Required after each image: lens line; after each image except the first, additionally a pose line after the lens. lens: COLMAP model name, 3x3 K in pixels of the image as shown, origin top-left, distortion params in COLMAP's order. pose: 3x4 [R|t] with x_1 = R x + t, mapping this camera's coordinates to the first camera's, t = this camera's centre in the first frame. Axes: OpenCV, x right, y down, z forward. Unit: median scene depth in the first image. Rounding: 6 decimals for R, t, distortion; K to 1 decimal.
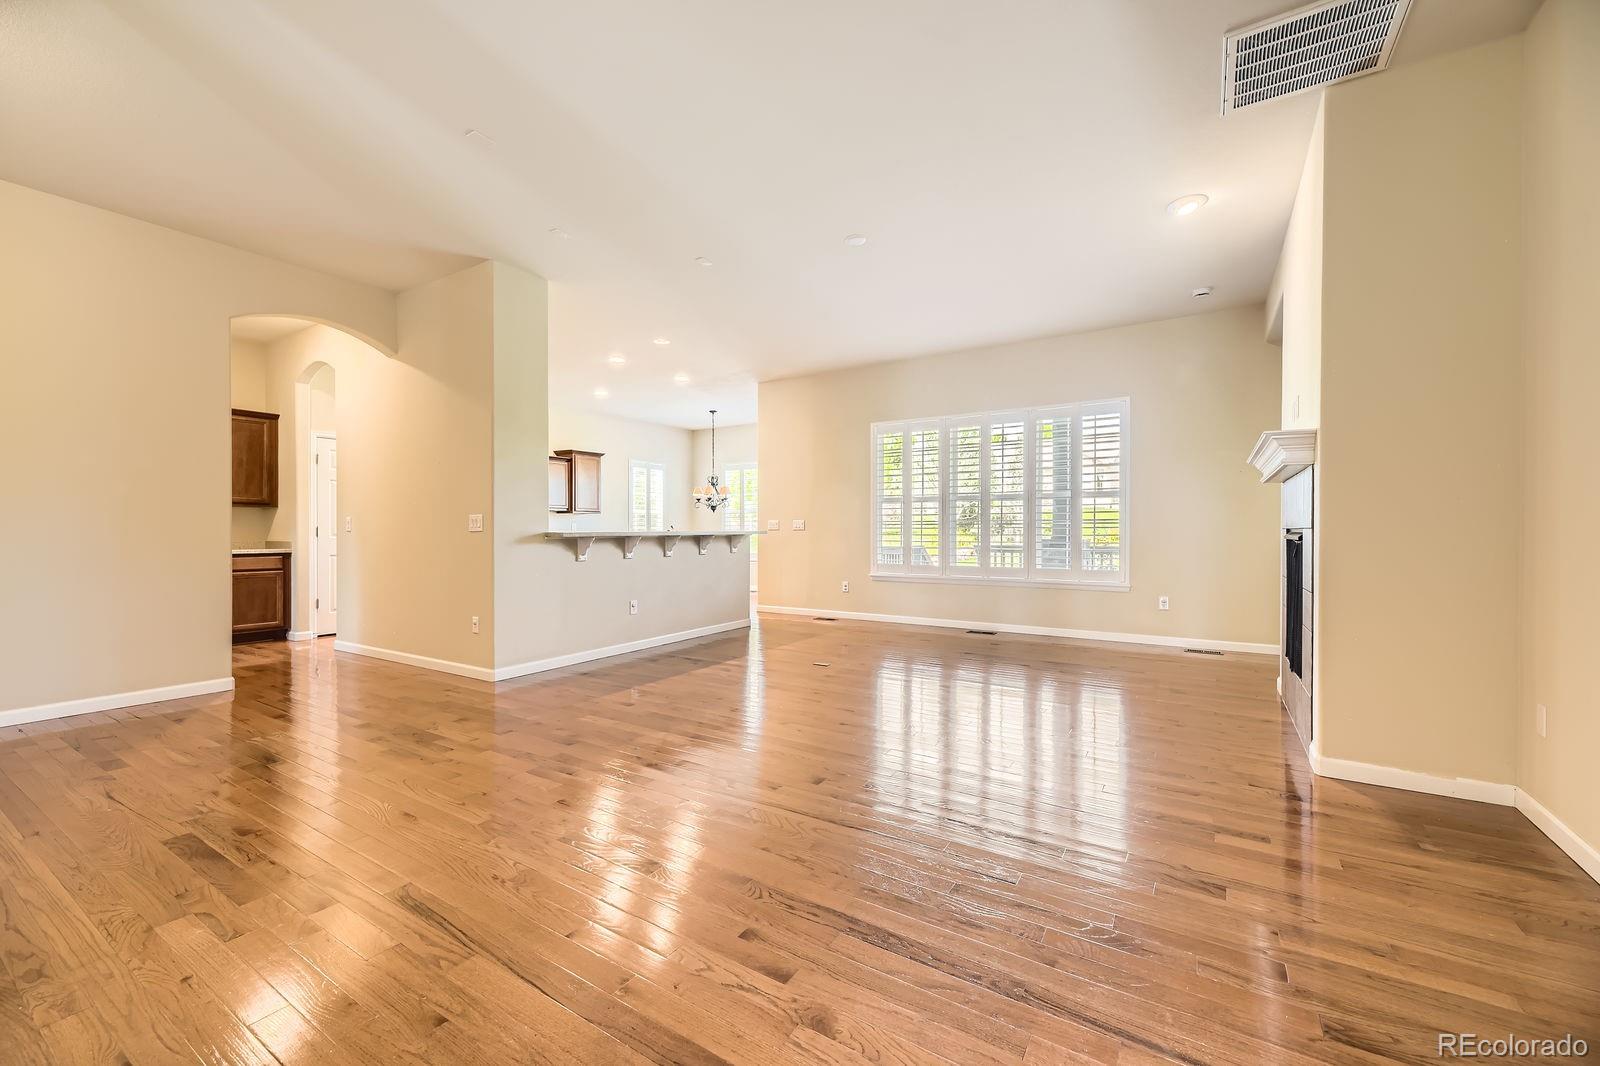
lens RADIAL K [[649.3, 0, 793.0], [0, 649.3, 530.7], [0, 0, 1]] dist [0.009335, -0.000395]
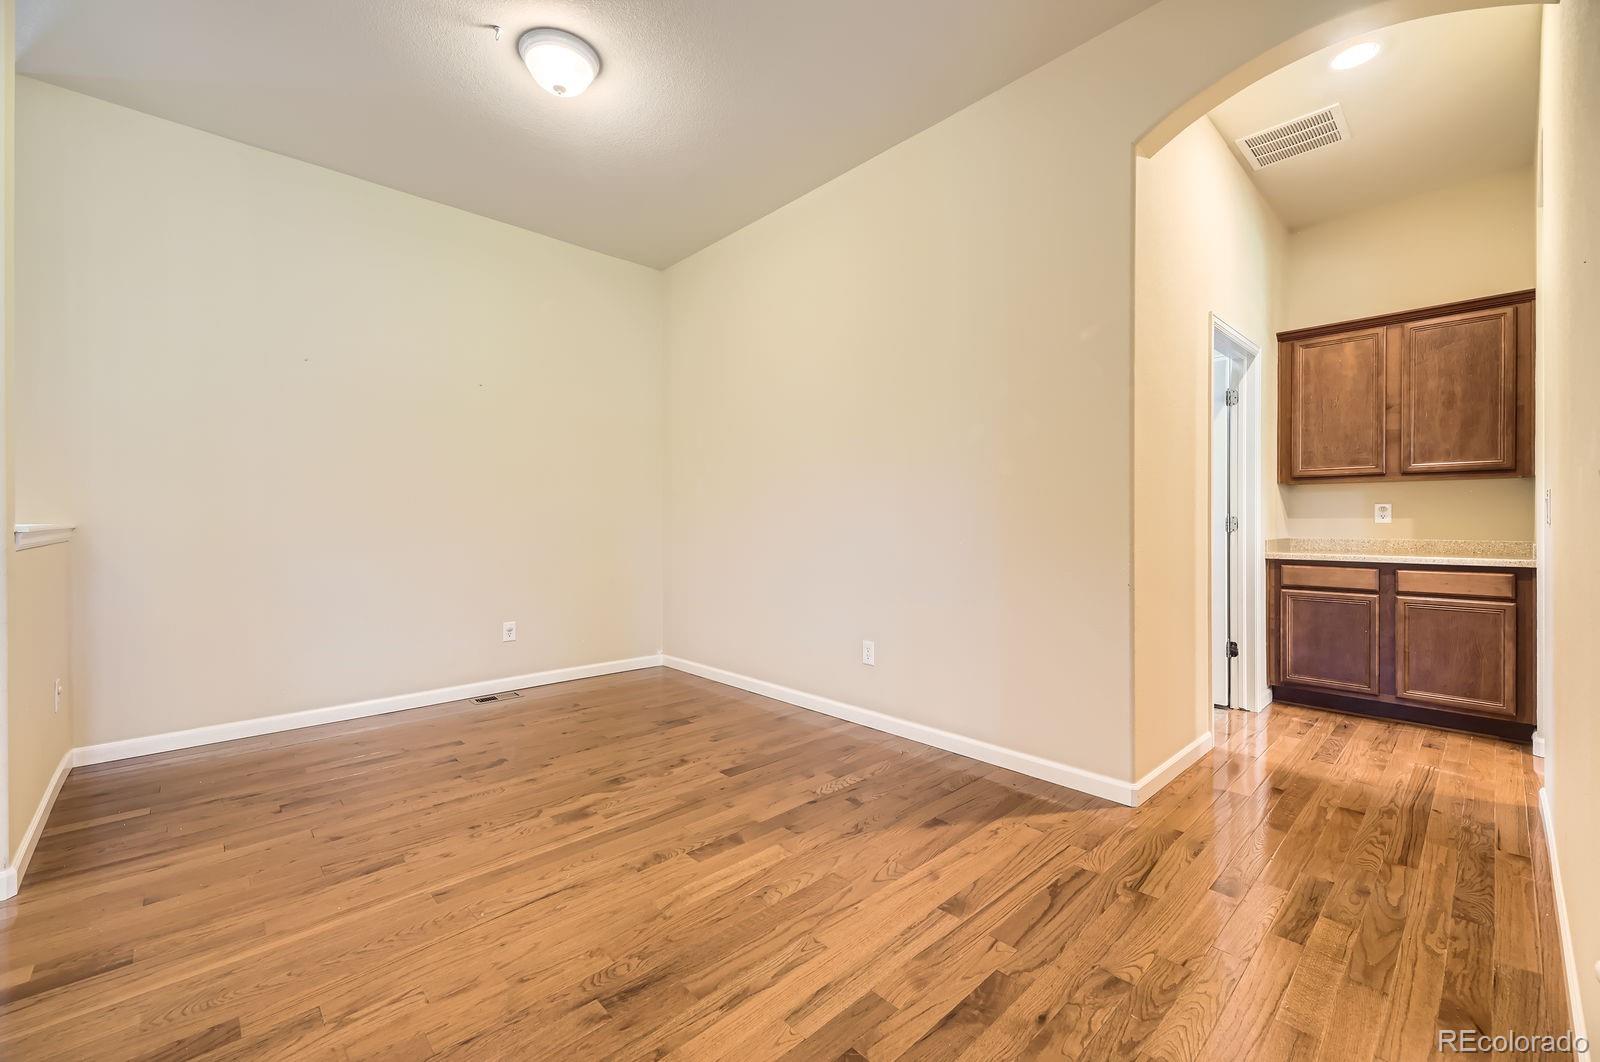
lens RADIAL K [[649.3, 0, 799.8], [0, 649.3, 532.0], [0, 0, 1]] dist [0.009335, -0.000395]
pose [[-0.238305, 0.017457, -0.971034, -0.170684], [0.001453, 0.999844, 0.017618, -0.002616], [0.971189, 0.002788, -0.238293, 0.593871]]
